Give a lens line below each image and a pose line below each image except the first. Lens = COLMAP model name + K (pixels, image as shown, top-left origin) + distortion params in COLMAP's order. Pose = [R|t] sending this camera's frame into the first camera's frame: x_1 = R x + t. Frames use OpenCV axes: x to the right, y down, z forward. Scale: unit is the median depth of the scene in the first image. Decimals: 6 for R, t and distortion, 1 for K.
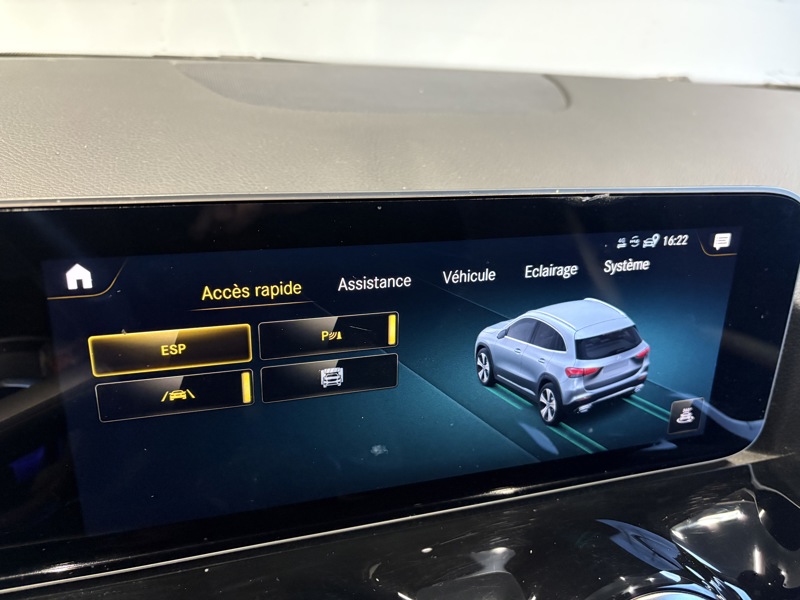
lens RADIAL K [[624.1, 0, 395.8], [0, 624.1, 301.4], [0, 0, 1]] dist [0.032823, -0.062327]
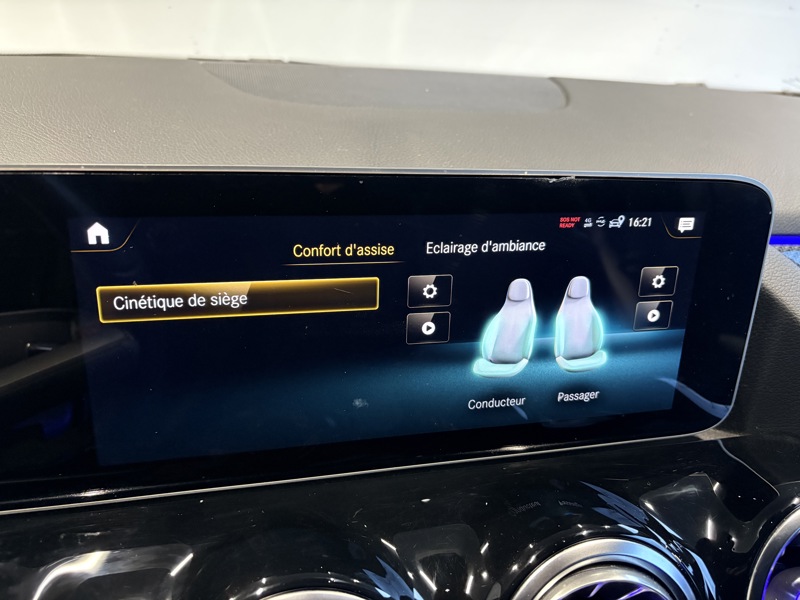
lens RADIAL K [[624.1, 0, 394.8], [0, 624.1, 298.3], [0, 0, 1]] dist [0.032823, -0.062327]
pose [[0.998243, 0.027057, -0.052706, 0.084379], [-0.028055, 0.999439, -0.018301, 0.066764], [0.052181, 0.019748, 0.998442, -0.101317]]
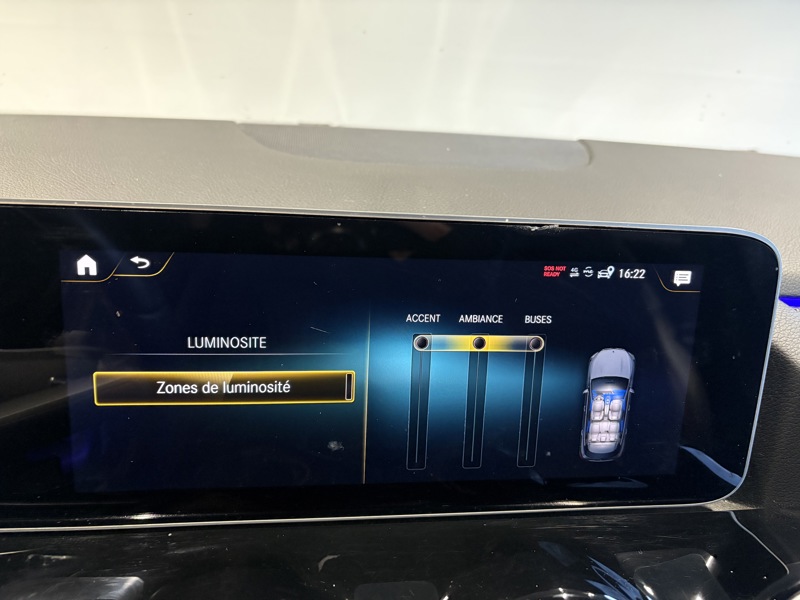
lens RADIAL K [[624.1, 0, 396.9], [0, 624.1, 301.8], [0, 0, 1]] dist [0.032823, -0.062327]
pose [[0.985765, 0.053883, -0.159258, 0.230523], [-0.072516, 0.990877, -0.113598, 0.098965], [0.151684, 0.123530, 0.980679, -0.087762]]
